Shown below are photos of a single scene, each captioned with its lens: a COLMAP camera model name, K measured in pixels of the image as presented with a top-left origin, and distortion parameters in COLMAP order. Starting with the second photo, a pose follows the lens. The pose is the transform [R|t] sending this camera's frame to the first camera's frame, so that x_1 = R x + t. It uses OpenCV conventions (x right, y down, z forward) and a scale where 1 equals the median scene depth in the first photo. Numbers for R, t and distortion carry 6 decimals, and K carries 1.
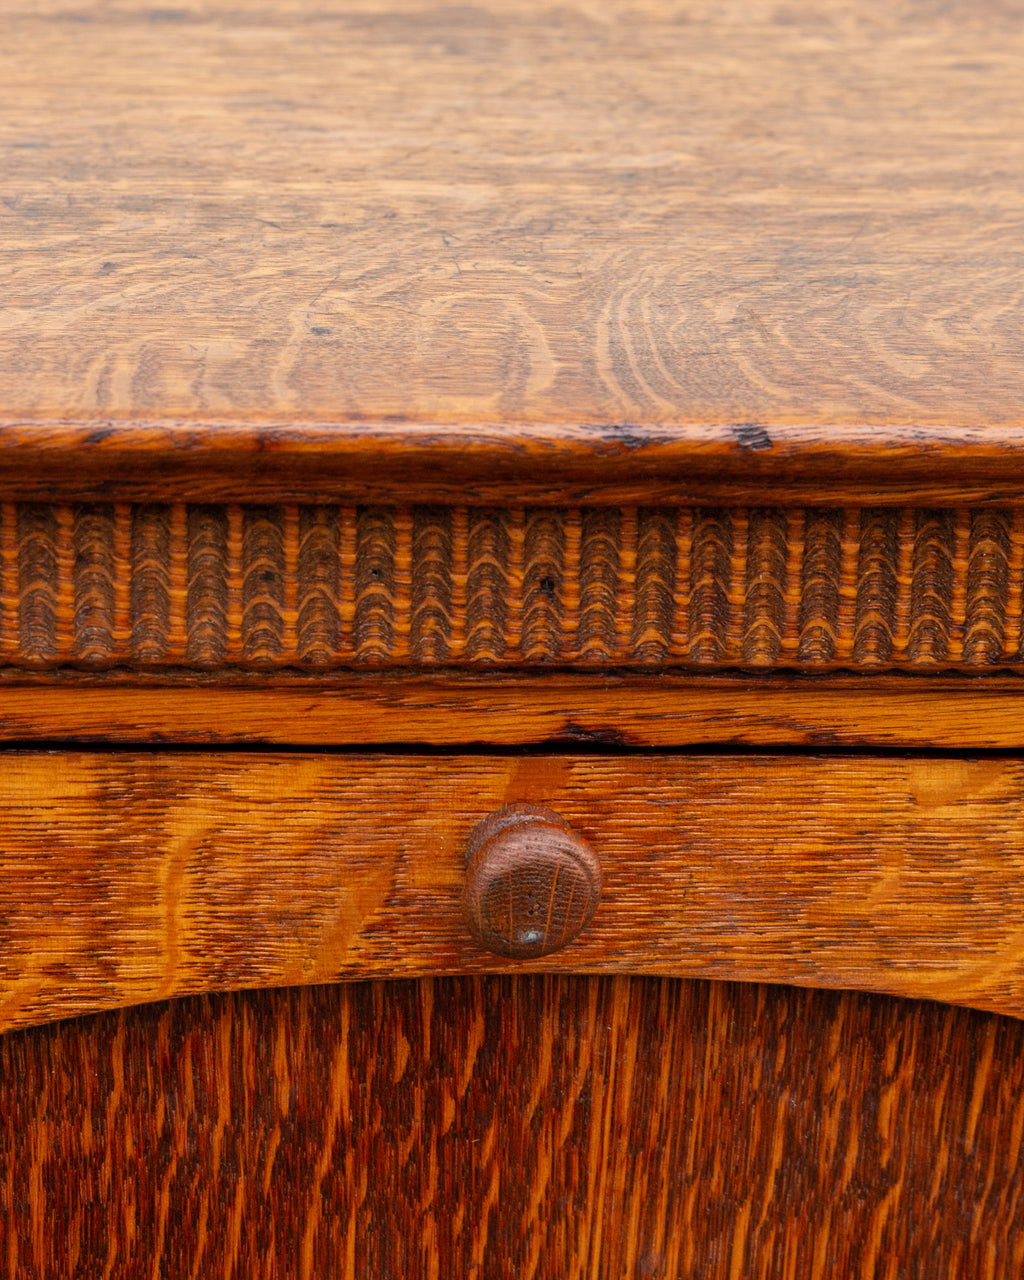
lens RADIAL K [[4563.5, 0, 473.5], [0, 4563.5, 344.5], [0, 0, 1]] dist [-0.003213, -0.105163]
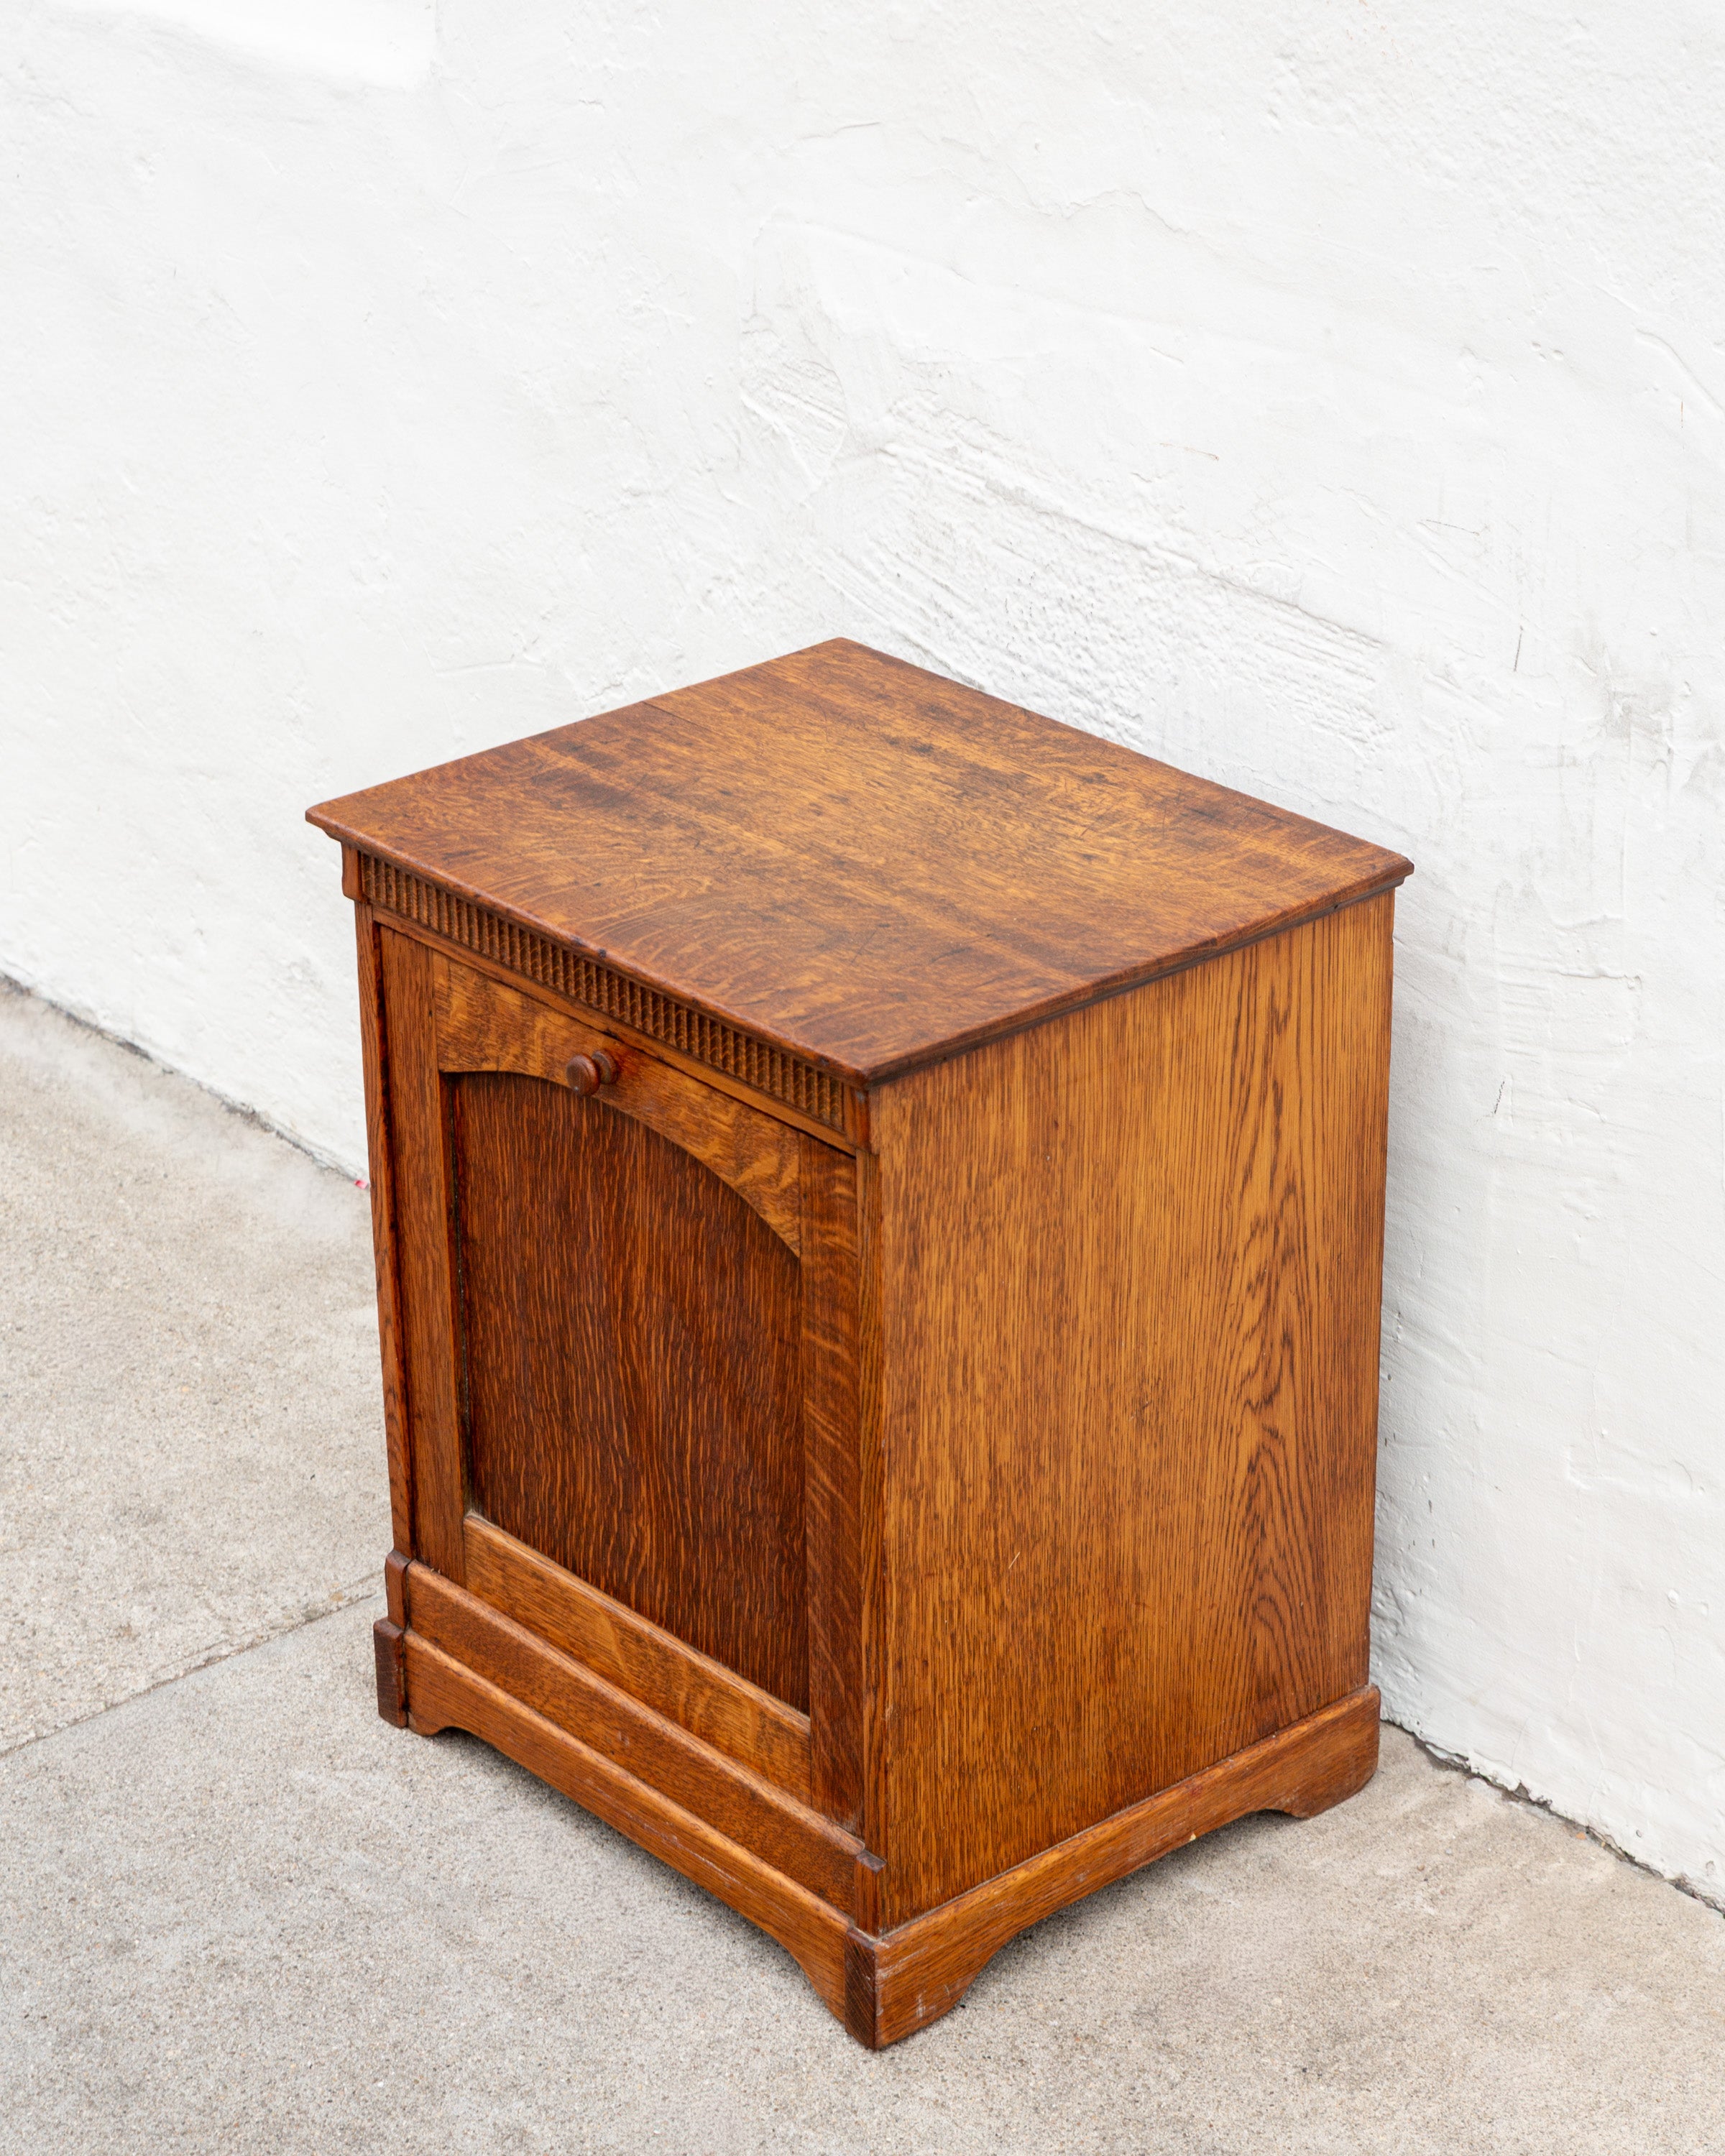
lens RADIAL K [[5057.2, 0, 898.8], [0, 5057.2, 1076.8], [0, 0, 1]] dist [-0.037301, 0.354879]
pose [[0.625229, 0.305496, -0.718165, 2.577318], [-0.195951, 0.952175, 0.234447, -0.717539], [0.755441, -0.005858, 0.655190, -1.082280]]
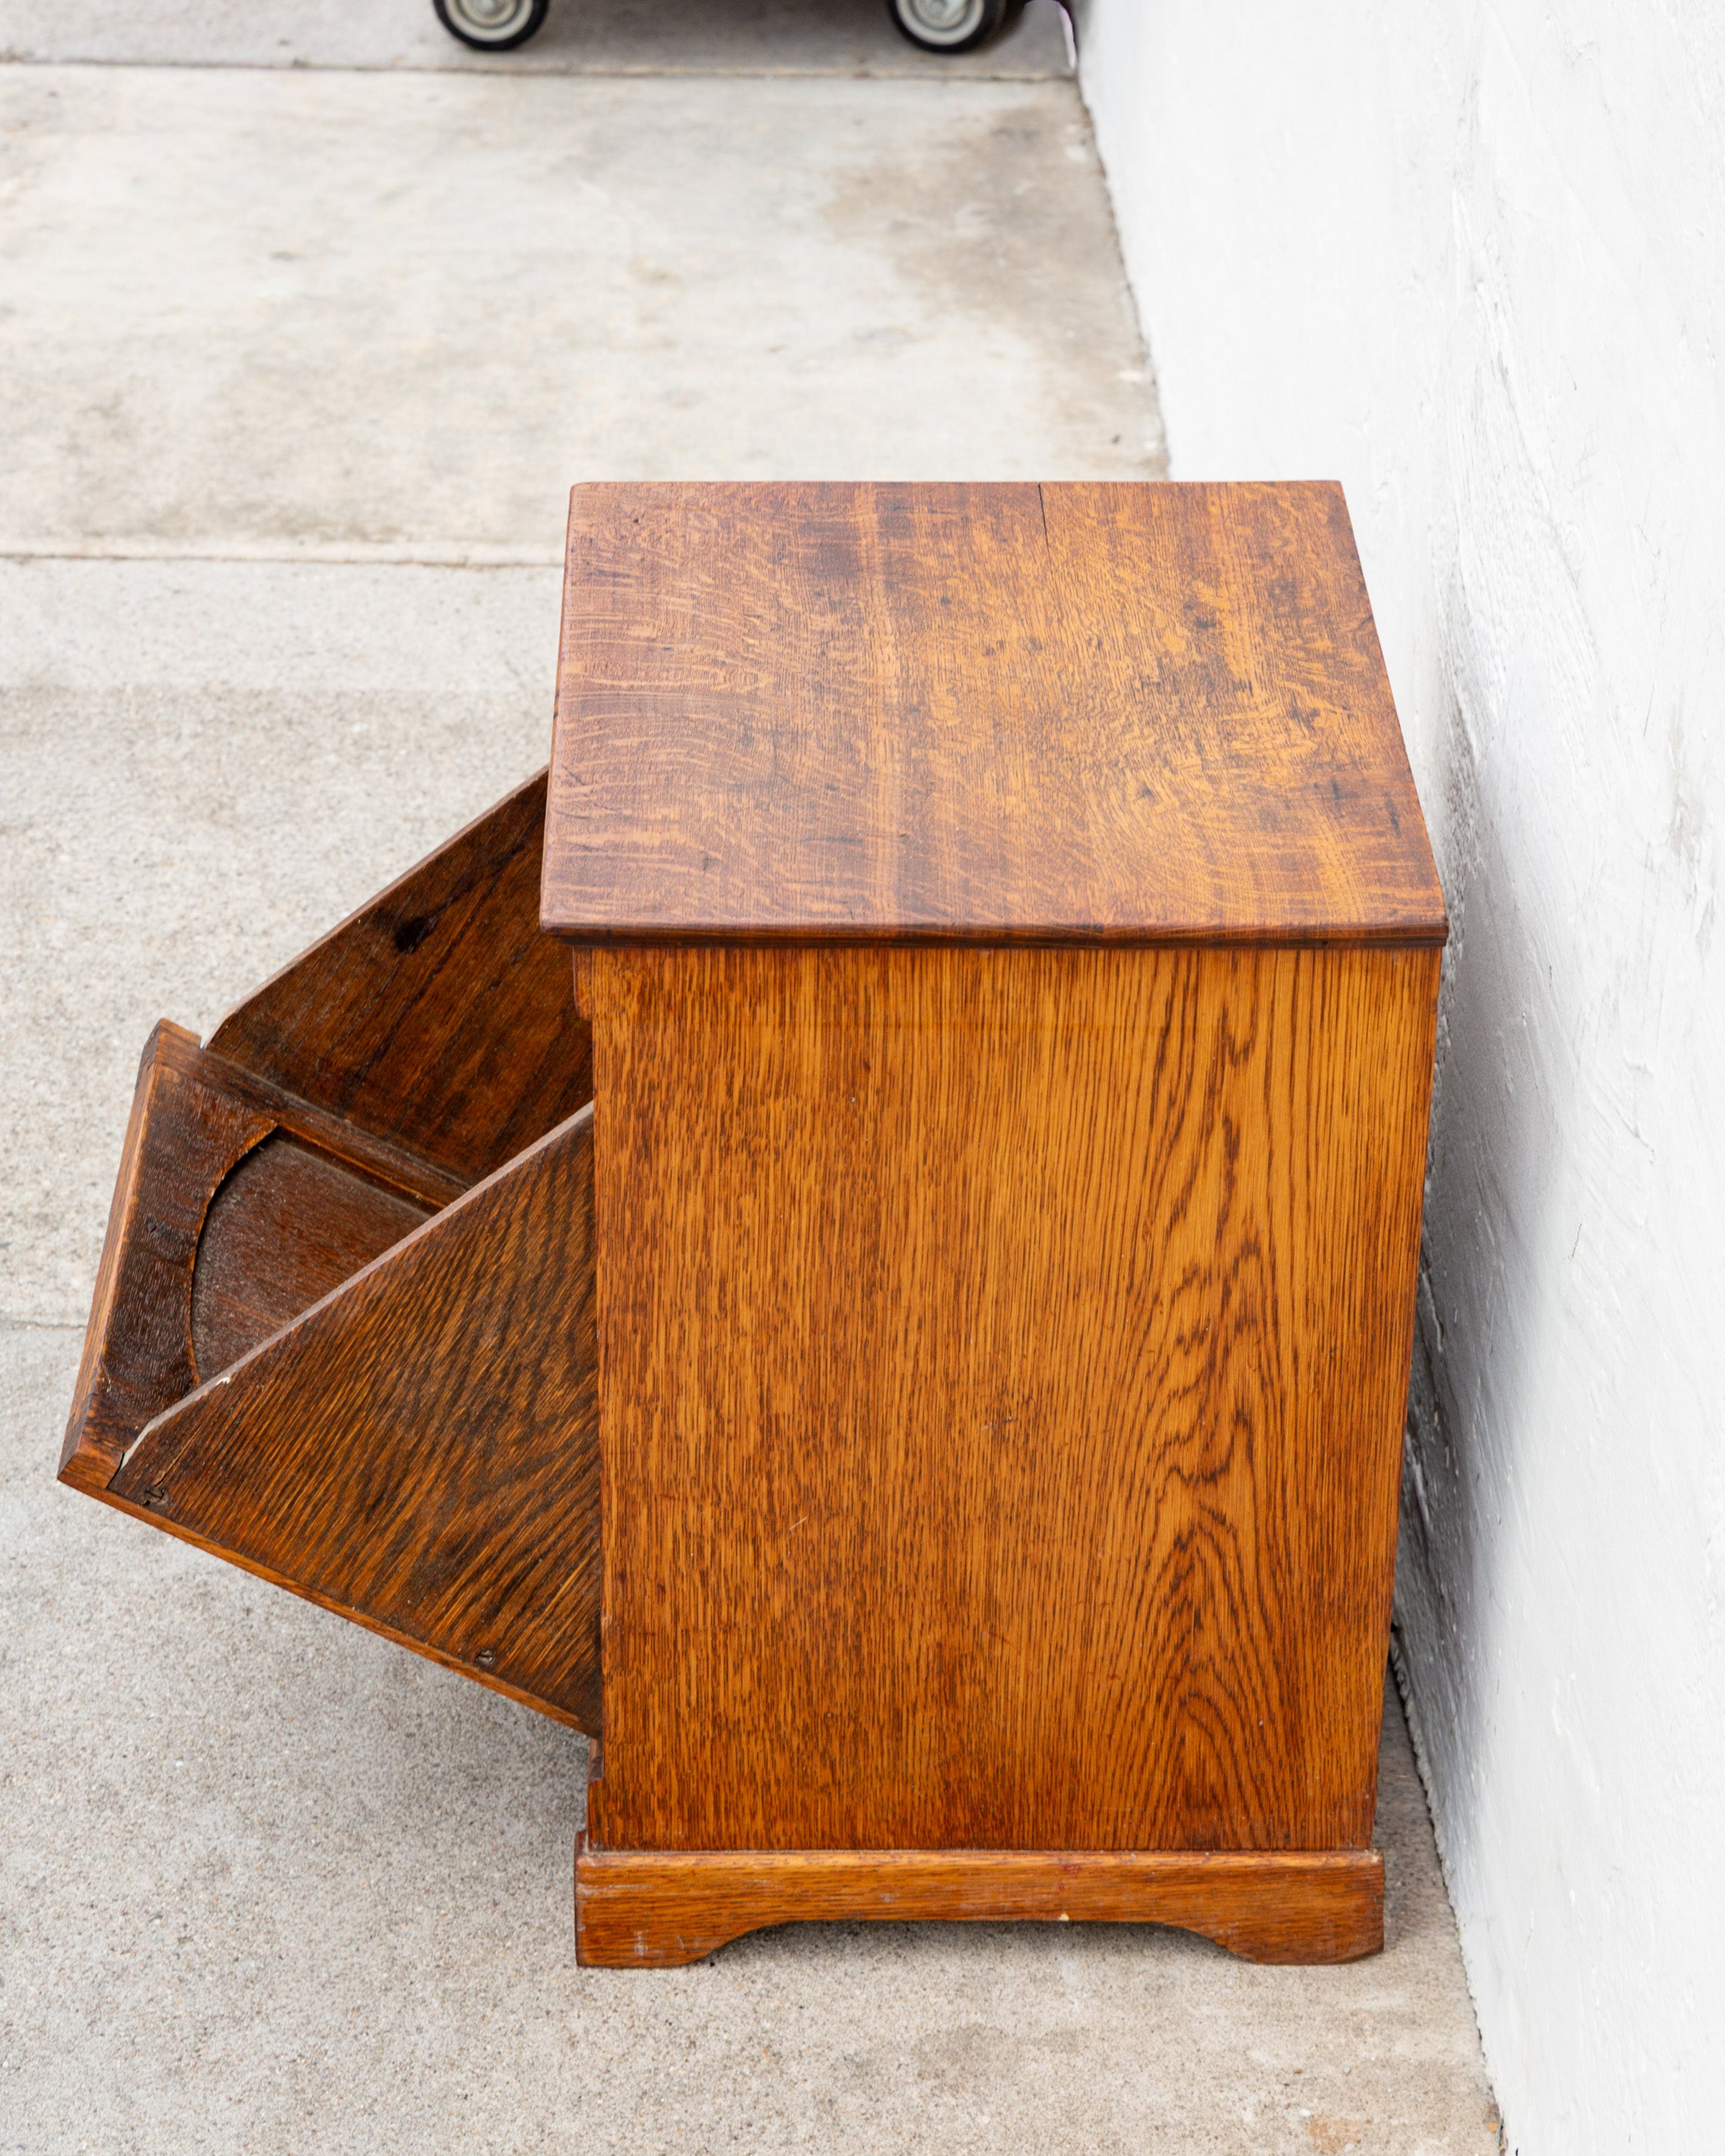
lens RADIAL K [[5164.6, 0, 862.5], [0, 5164.6, 1078.0], [0, 0, 1]] dist [-0.024366, 0.433107]
pose [[-0.033443, 0.486566, -0.873003, 2.818434], [-0.290031, 0.831179, 0.474366, -1.304135], [0.956433, 0.269063, 0.113322, 0.823999]]
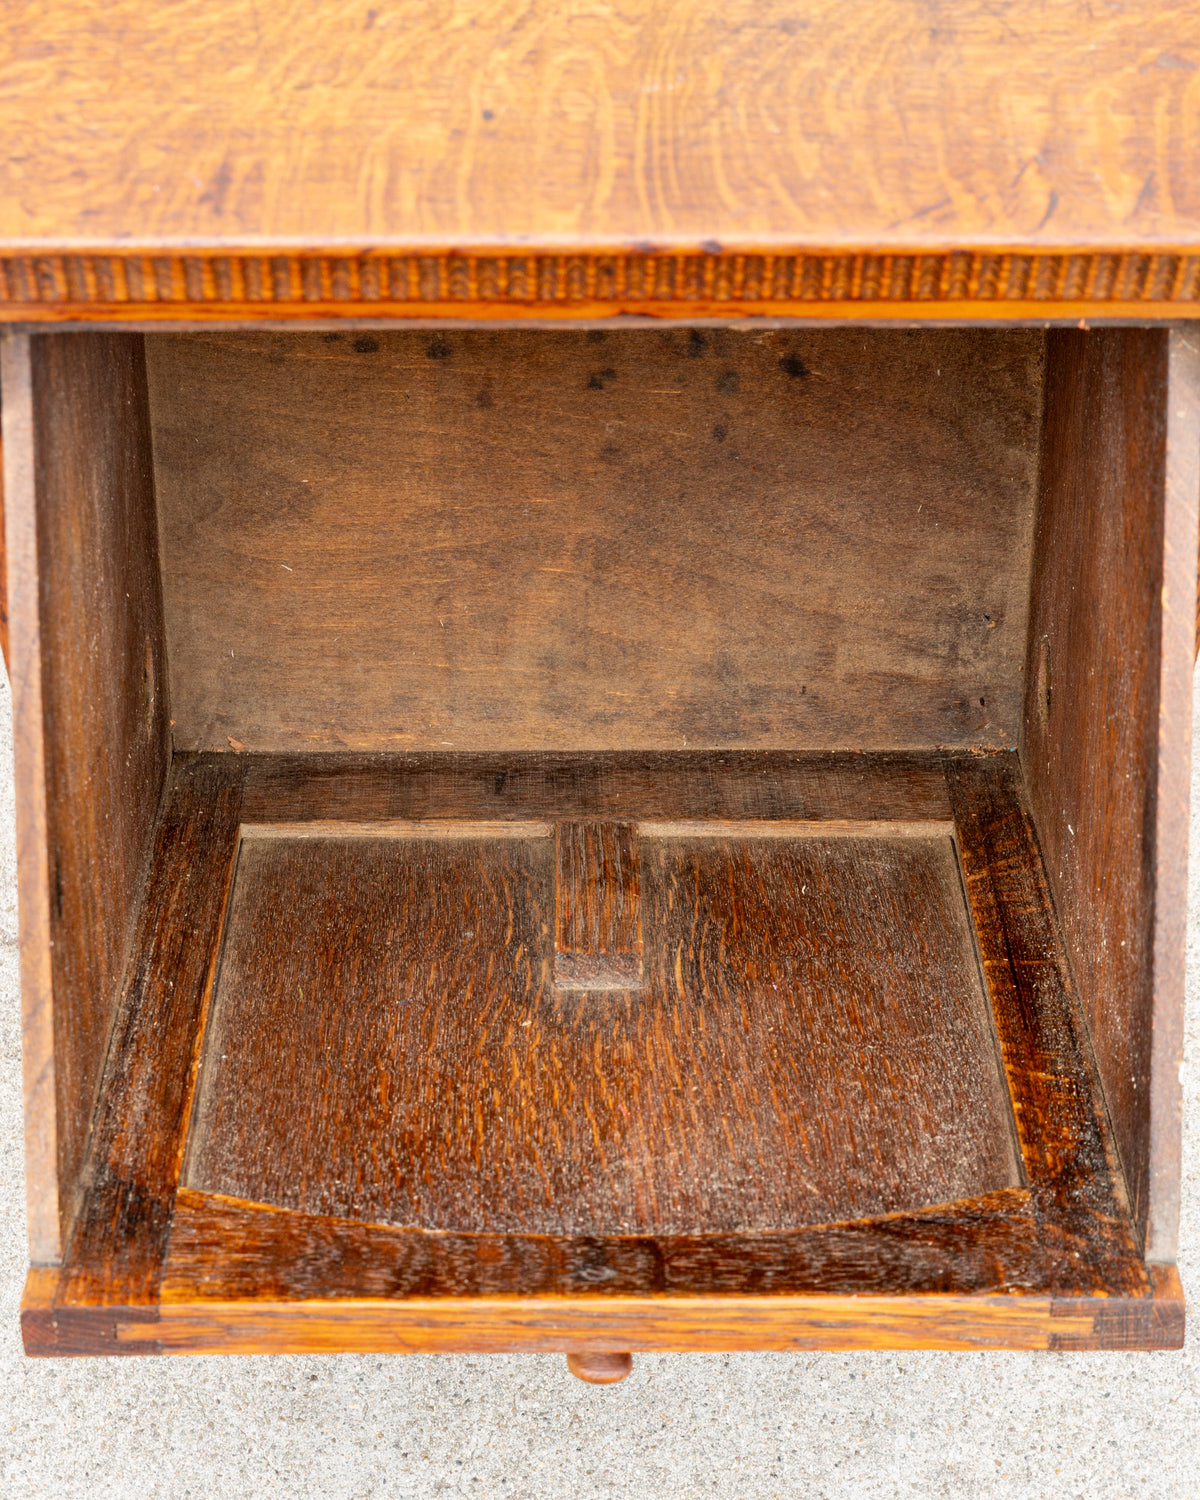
lens RADIAL K [[3580.4, 0, 573.2], [0, 3580.4, 863.9], [0, 0, 1]] dist [-0.047754, 0.160041]
pose [[0.998717, 0.028356, -0.041947, 0.068313], [0.008213, 0.726776, 0.686825, -0.759510], [0.049962, -0.686289, 0.725611, -0.234125]]
